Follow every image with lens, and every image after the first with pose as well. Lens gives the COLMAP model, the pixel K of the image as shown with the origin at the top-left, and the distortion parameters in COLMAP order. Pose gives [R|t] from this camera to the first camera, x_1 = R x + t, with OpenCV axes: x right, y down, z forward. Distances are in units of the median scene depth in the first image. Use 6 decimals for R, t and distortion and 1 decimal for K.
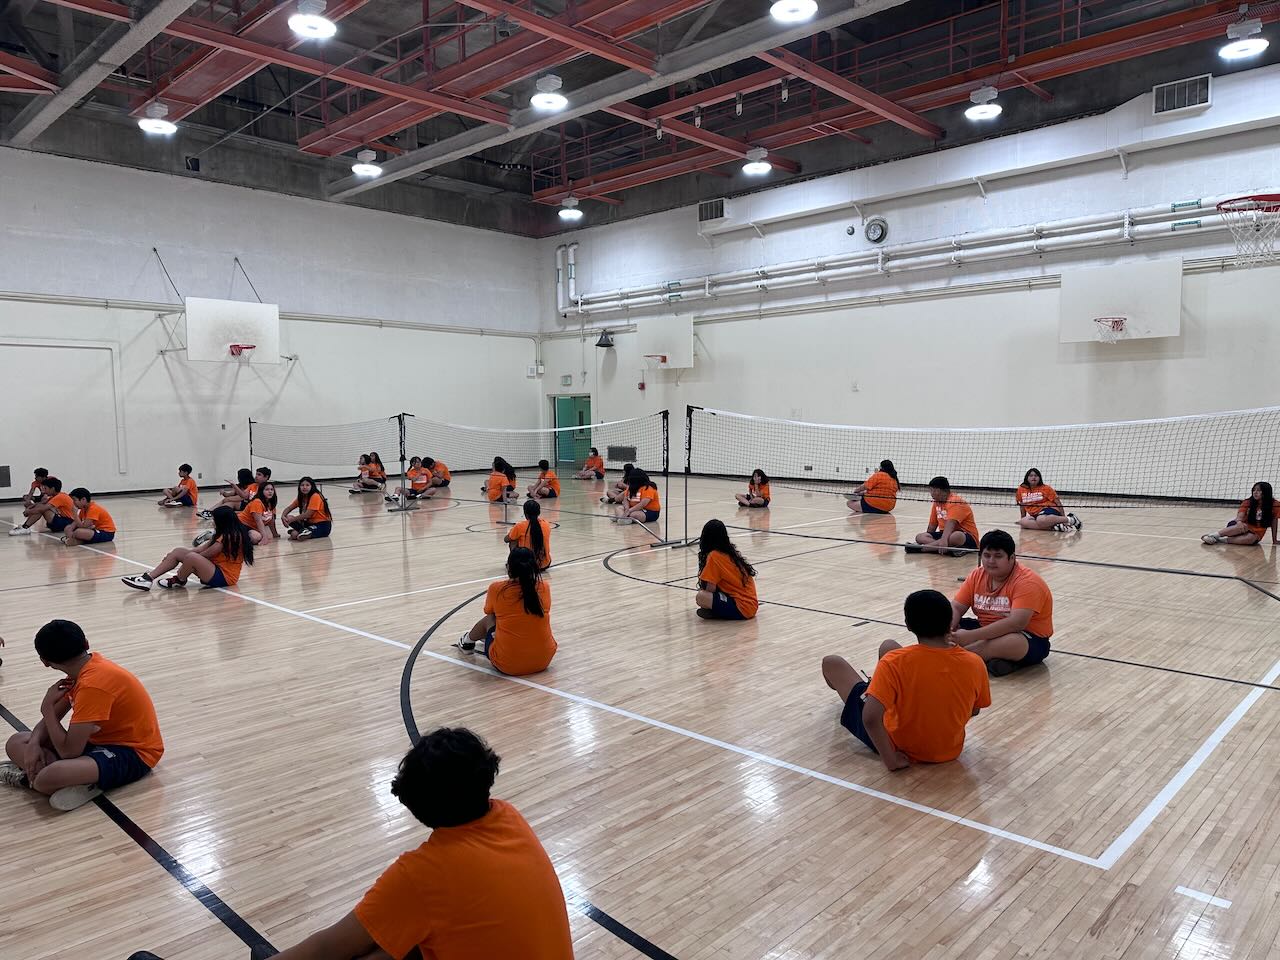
lens RADIAL K [[897.7, 0, 636.8], [0, 897.7, 508.4], [0, 0, 1]] dist [0.092598, -0.107475]
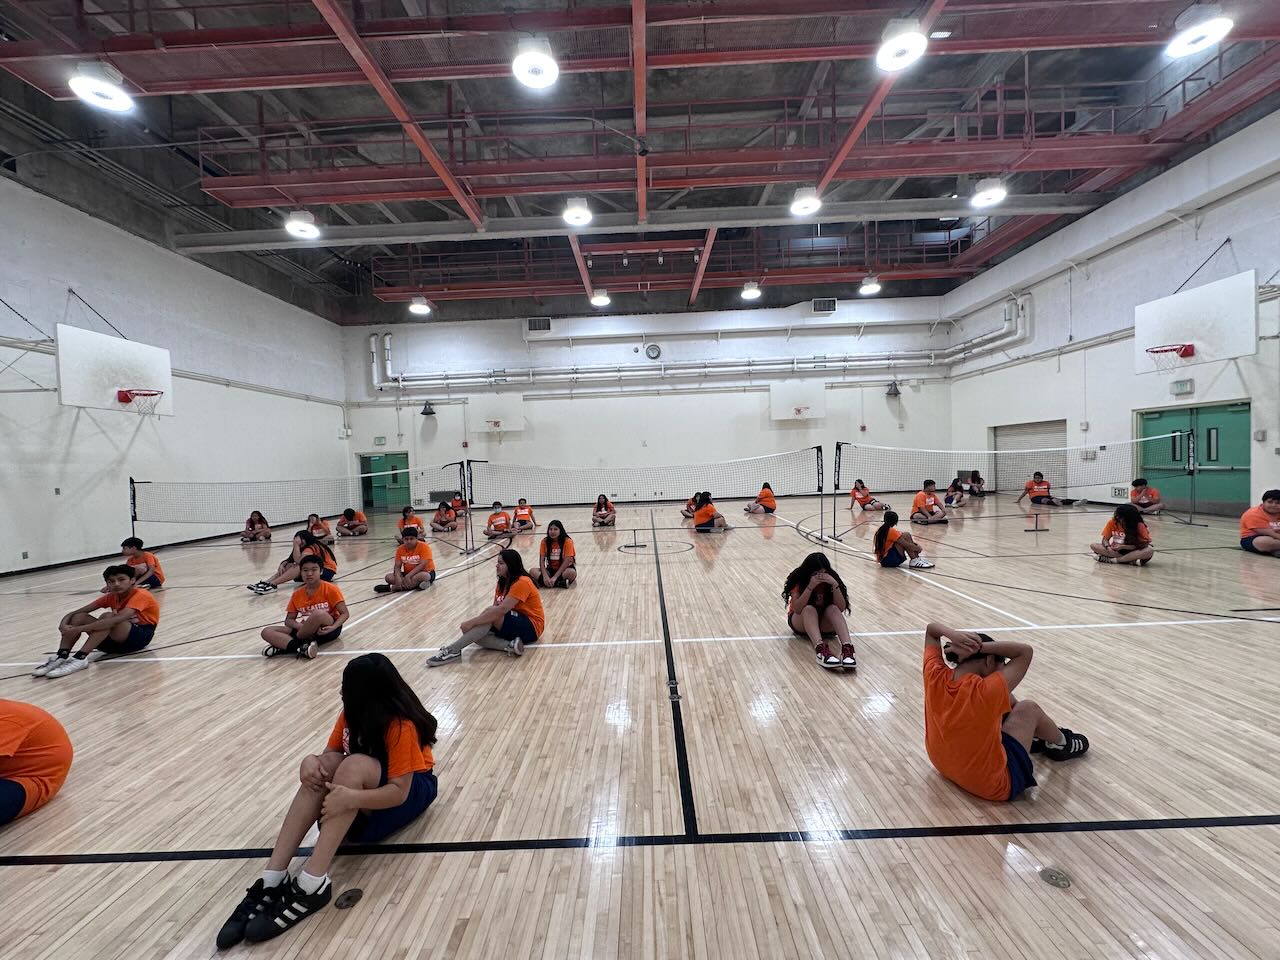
lens RADIAL K [[511.9, 0, 636.2], [0, 511.9, 483.4], [0, 0, 1]] dist [-0.001285, 0.000562]
pose [[0.727314, -0.049007, 0.684553, -0.389946], [0.103206, 0.993915, -0.038498, -0.026666], [-0.678501, 0.098651, 0.727946, 0.325230]]
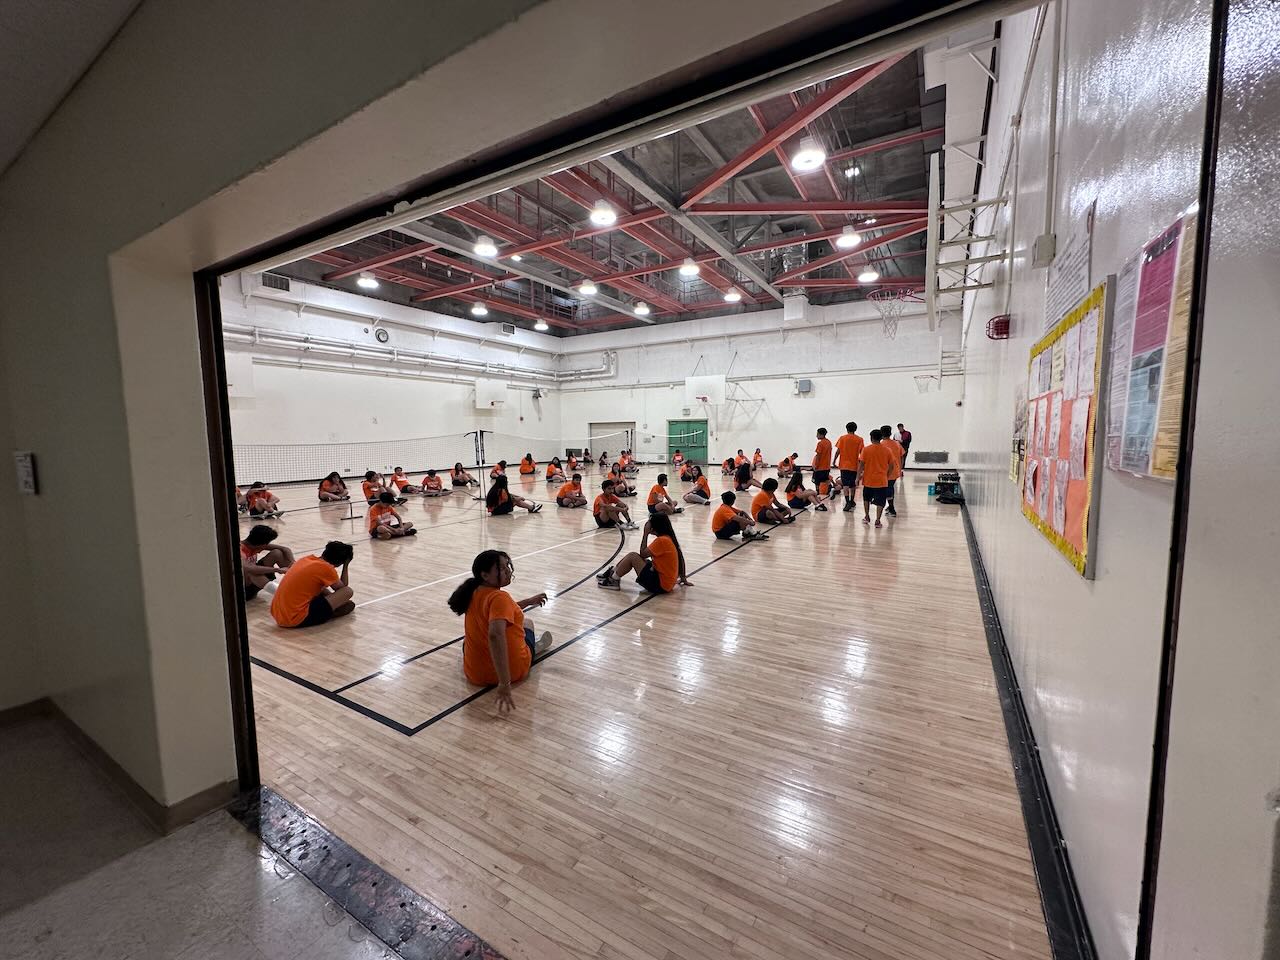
lens RADIAL K [[511.9, 0, 640.9], [0, 511.9, 480.0], [0, 0, 1]] dist [-0.001285, 0.000562]
pose [[-0.226866, -0.074074, 0.971105, -0.800189], [0.113168, 0.988344, 0.101827, -0.060706], [-0.967329, 0.132999, -0.215839, 0.699171]]
